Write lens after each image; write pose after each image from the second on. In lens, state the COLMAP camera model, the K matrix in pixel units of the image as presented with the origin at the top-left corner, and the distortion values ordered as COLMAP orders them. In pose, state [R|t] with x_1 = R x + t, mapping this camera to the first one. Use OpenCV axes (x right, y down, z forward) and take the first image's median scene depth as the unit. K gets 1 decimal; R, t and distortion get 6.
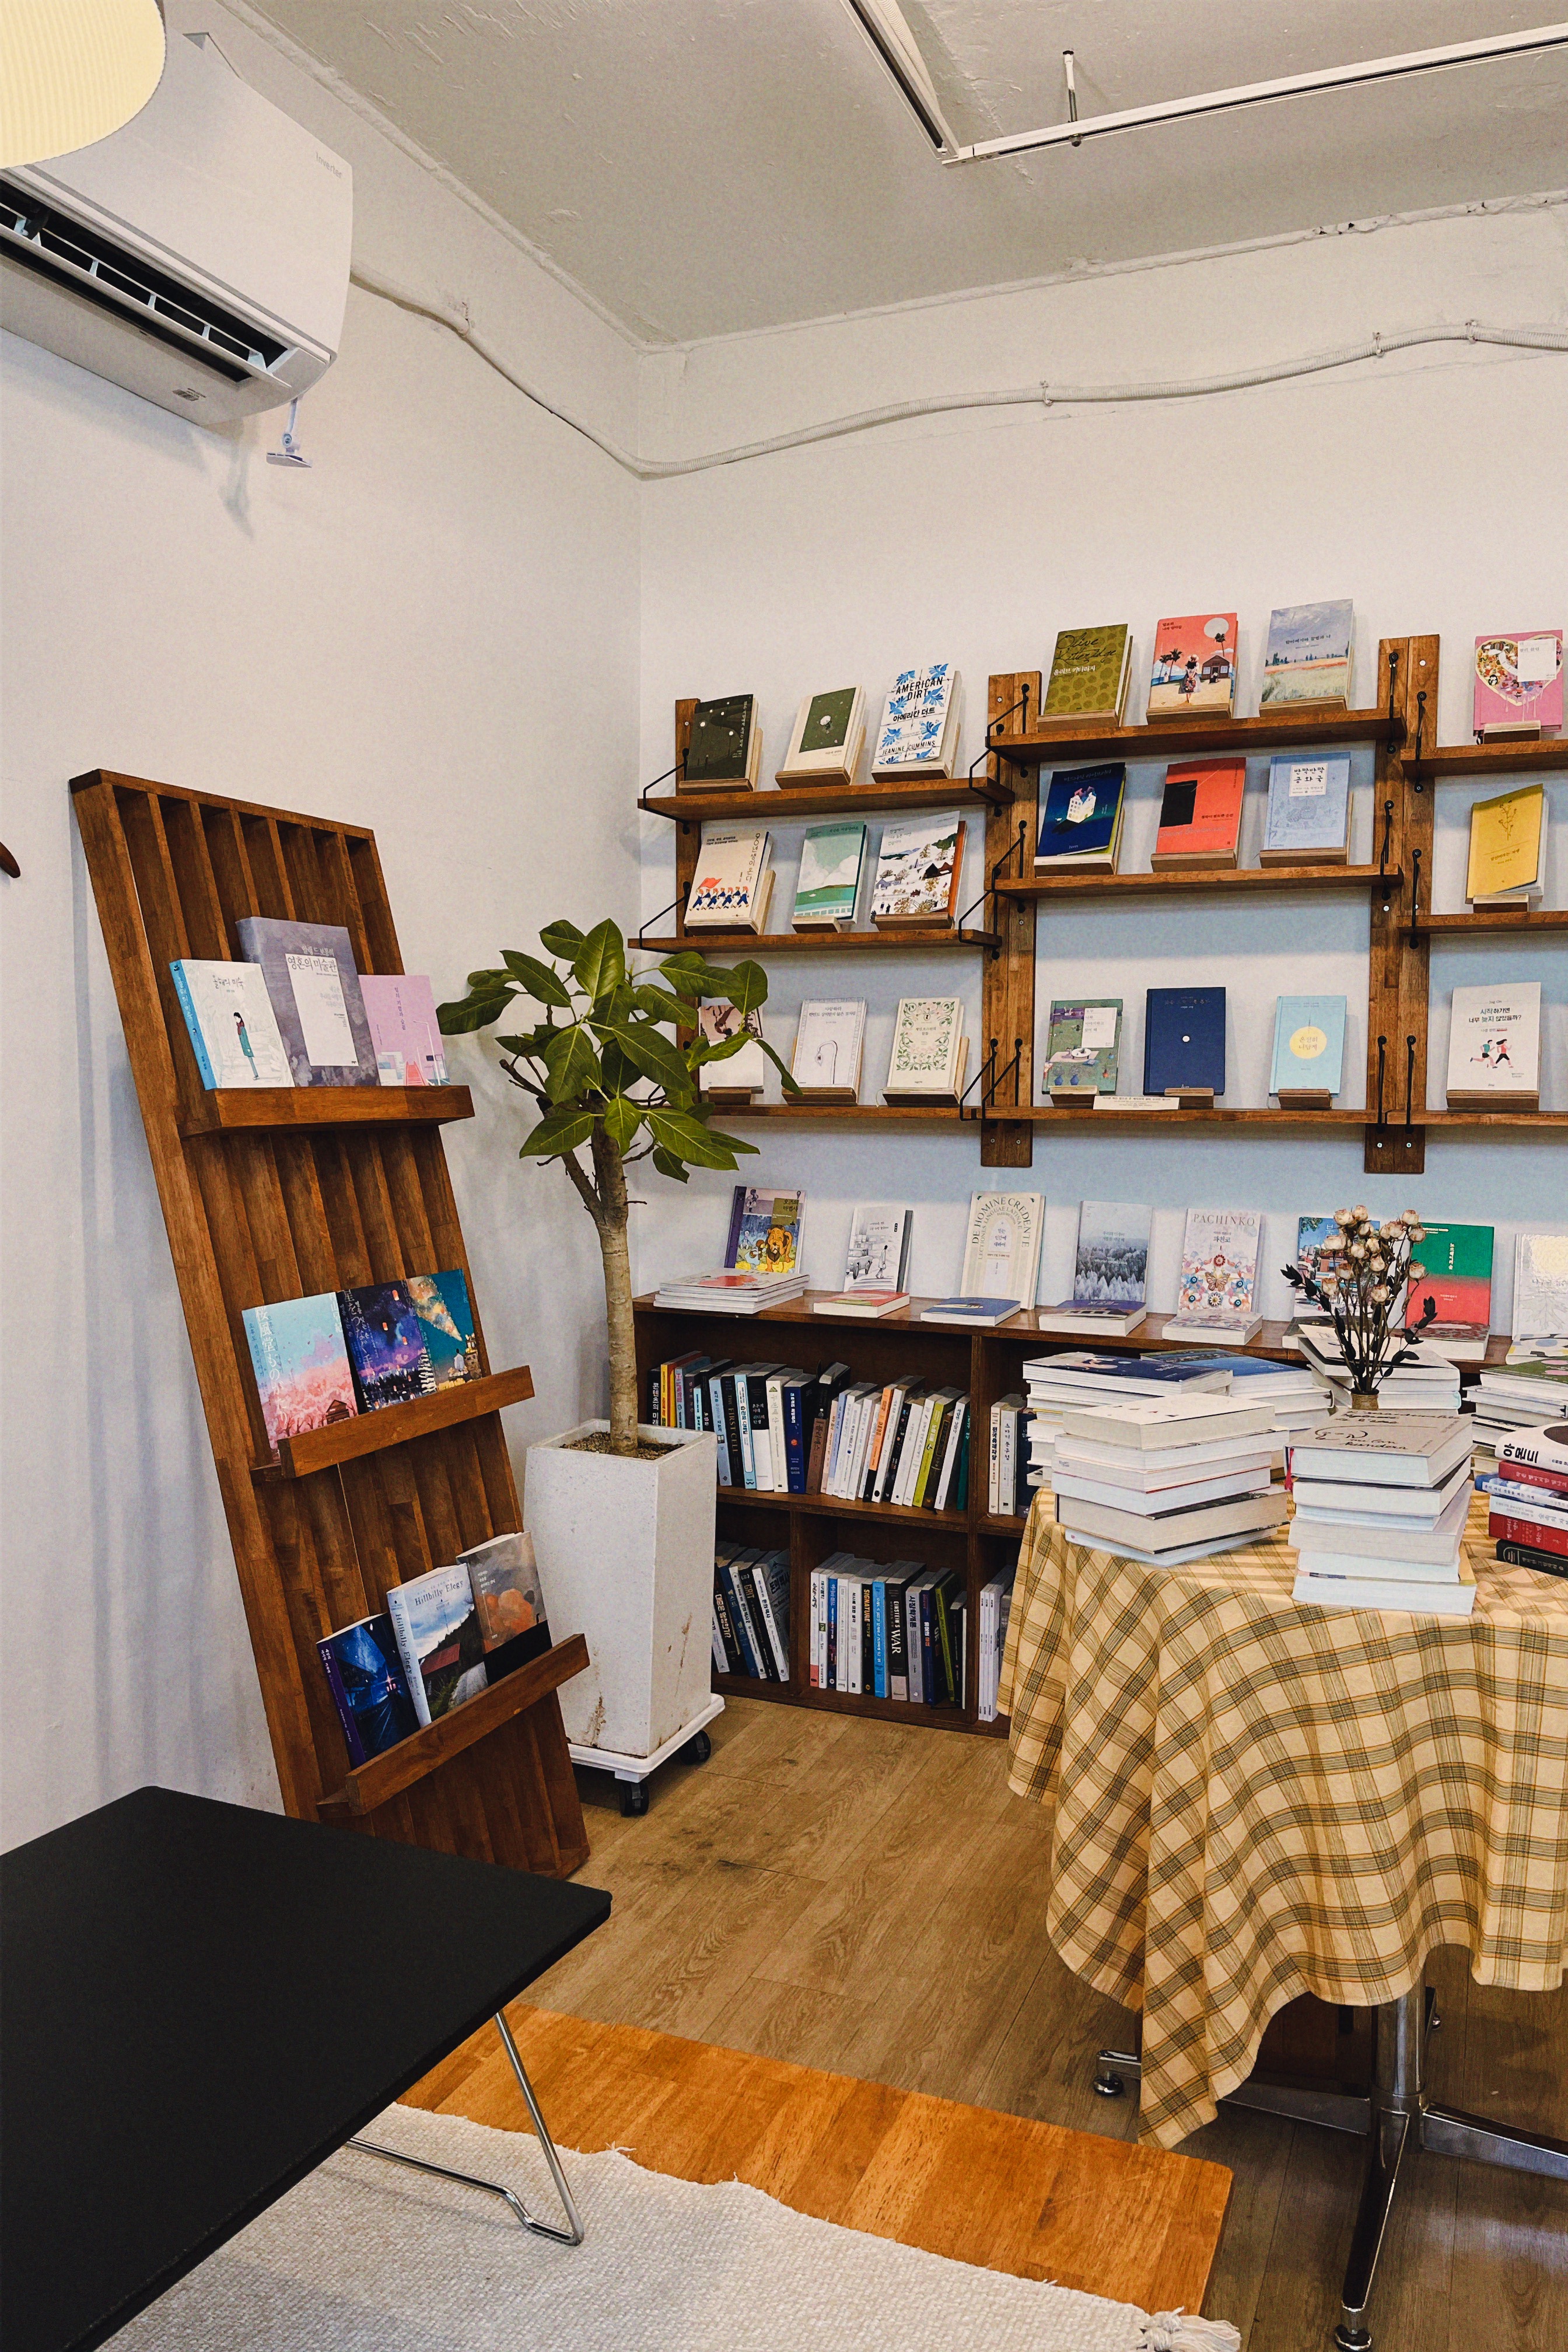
lens RADIAL K [[1790.0, 0, 783.1], [0, 1790.0, 1160.5], [0, 0, 1]] dist [0.042335, -0.009404]
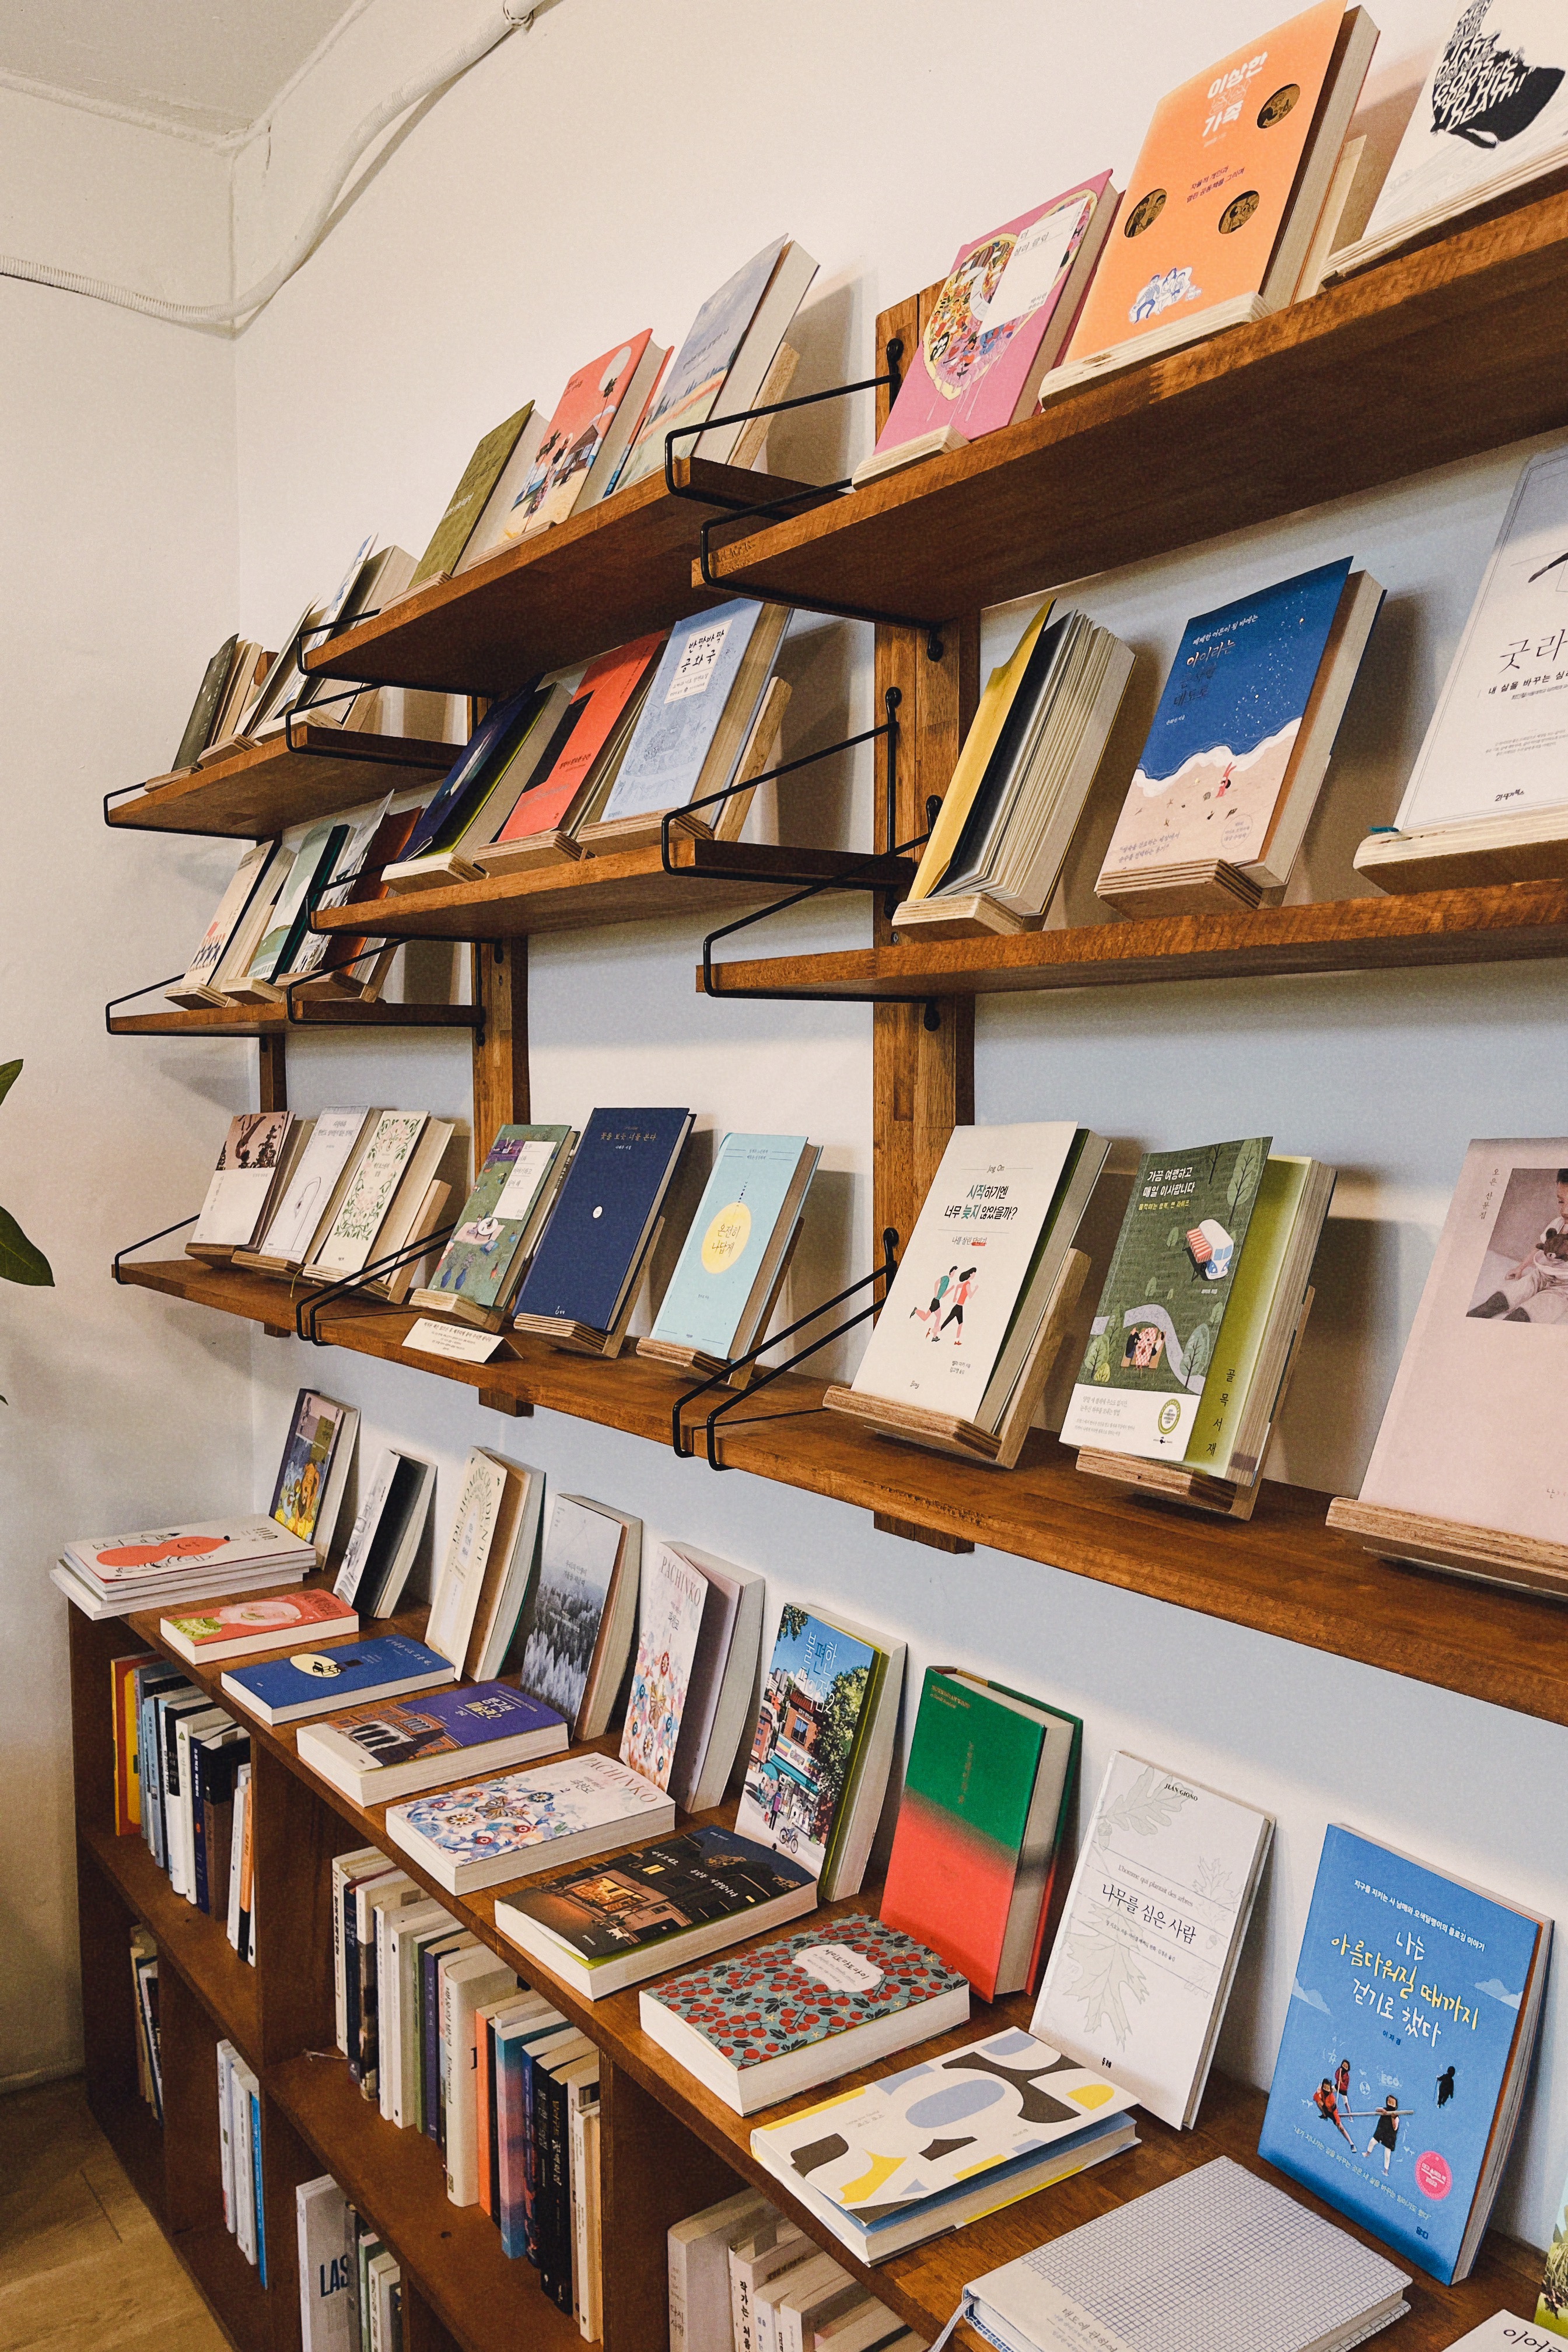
lens RADIAL K [[1790.0, 0, 788.7], [0, 1790.0, 1176.1], [0, 0, 1]] dist [0.042335, -0.009404]
pose [[0.846631, 0.026682, -0.531512, 0.546210], [-0.026046, 0.999623, 0.008694, -0.085600], [0.531543, 0.006483, 0.847006, 0.620381]]
